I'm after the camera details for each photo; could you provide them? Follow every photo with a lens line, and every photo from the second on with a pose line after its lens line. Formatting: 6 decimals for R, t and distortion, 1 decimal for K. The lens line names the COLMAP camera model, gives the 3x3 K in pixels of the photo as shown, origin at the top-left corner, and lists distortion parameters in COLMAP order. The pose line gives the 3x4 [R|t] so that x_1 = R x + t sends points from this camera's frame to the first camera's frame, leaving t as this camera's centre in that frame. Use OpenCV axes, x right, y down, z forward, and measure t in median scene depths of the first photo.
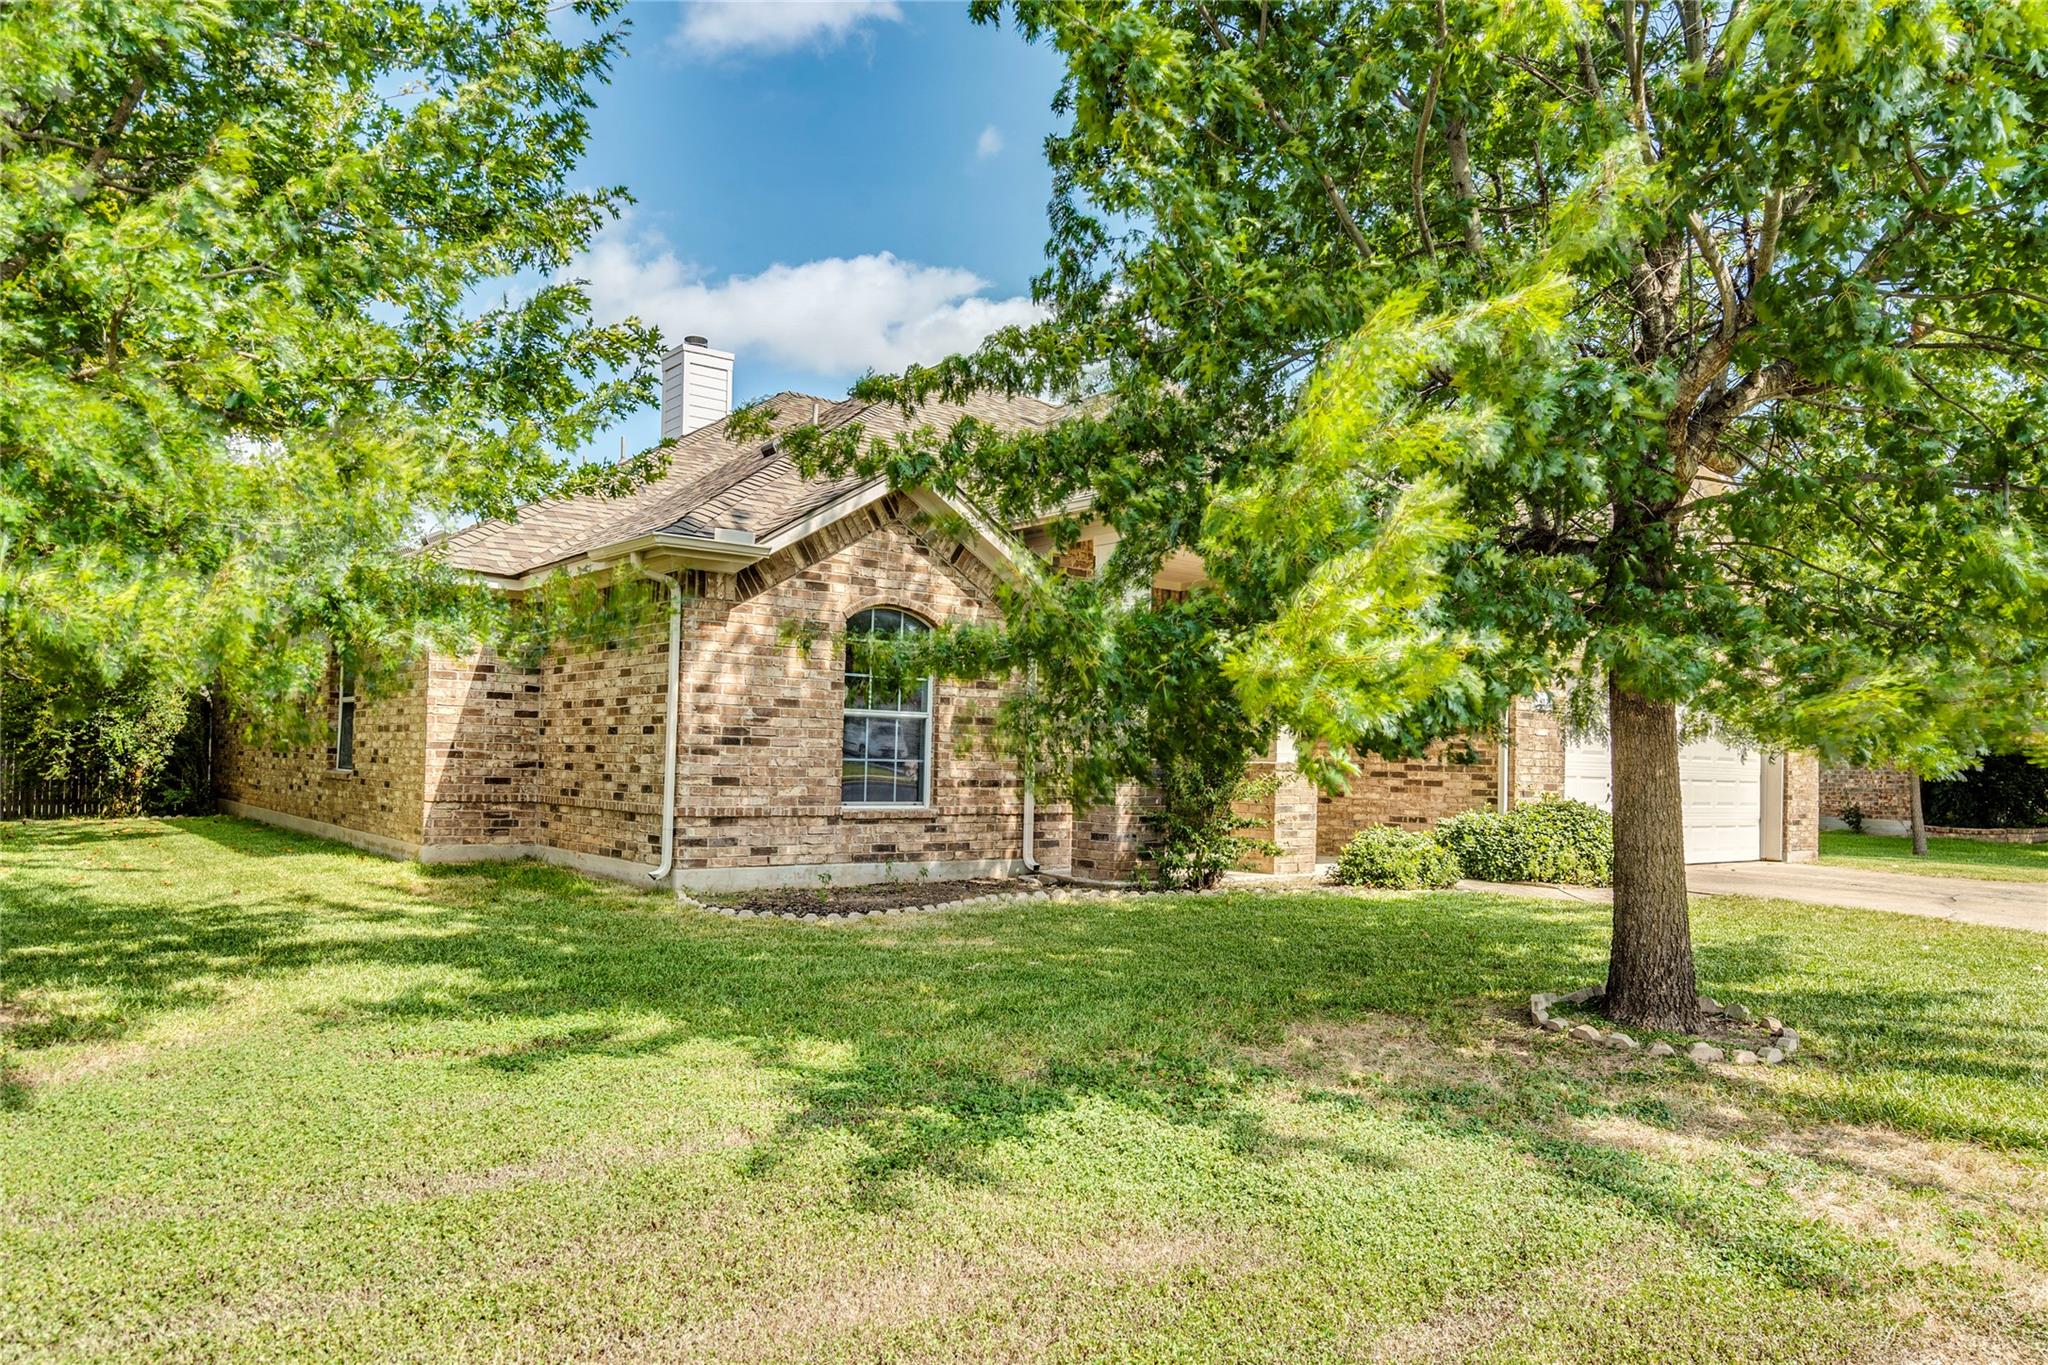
lens RADIAL K [[1284.1, 0, 1023.6], [0, 1284.1, 730.9], [0, 0, 1]] dist [-0.002251, 0.000443]
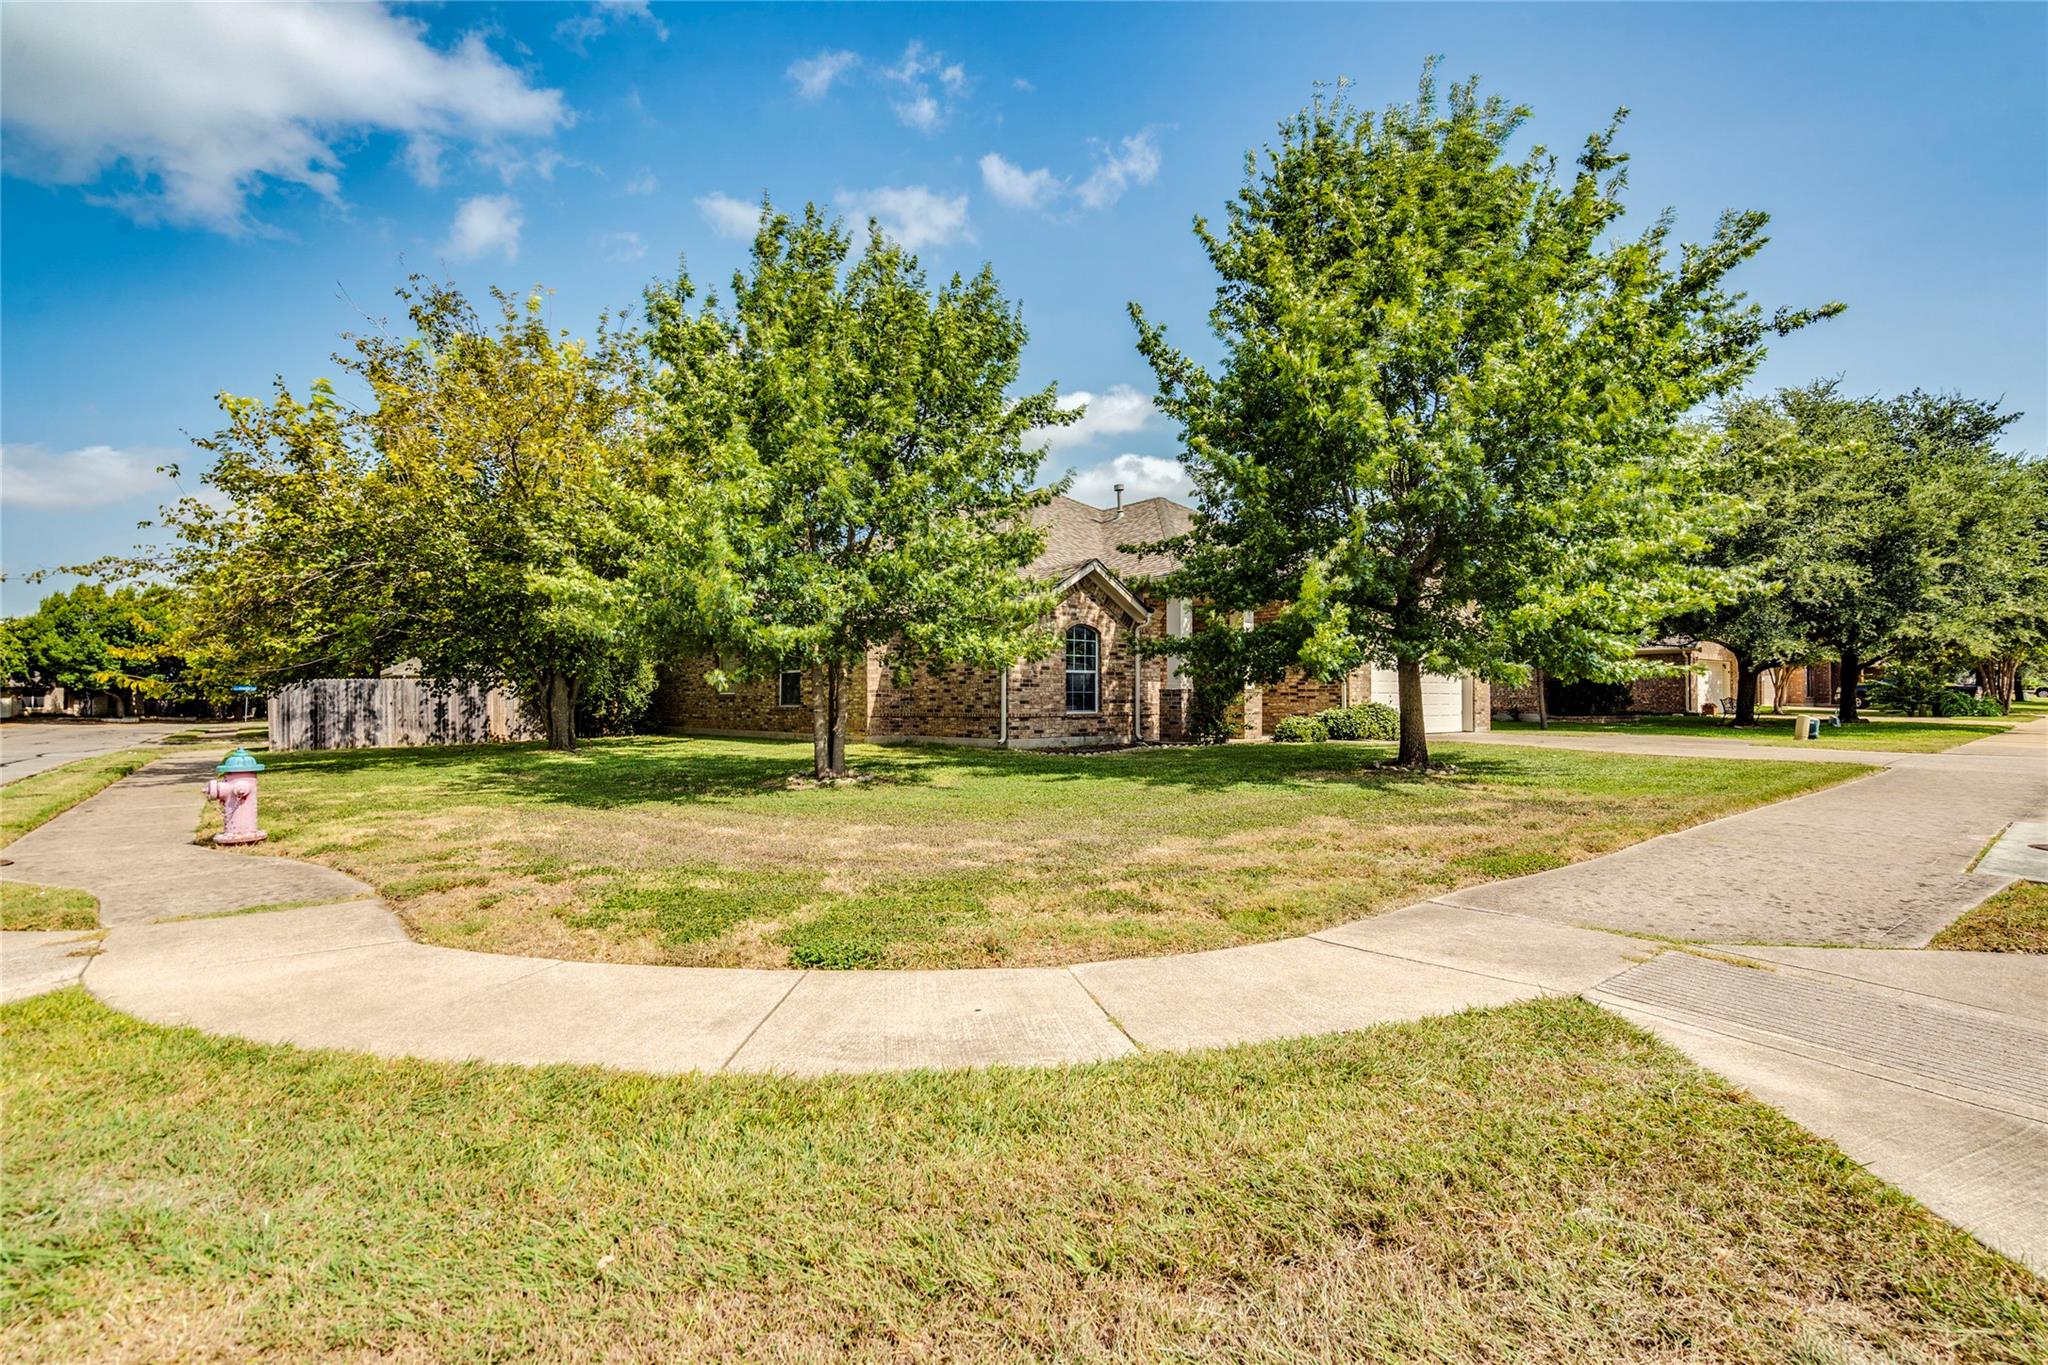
lens RADIAL K [[850.1, 0, 1023.2], [0, 850.1, 707.7], [0, 0, 1]] dist [0.000490, 0.000013]
pose [[0.999186, -0.026747, 0.030193, -0.247089], [0.025718, 0.999093, 0.033945, -0.003612], [-0.031074, -0.033141, 0.998968, -0.492447]]
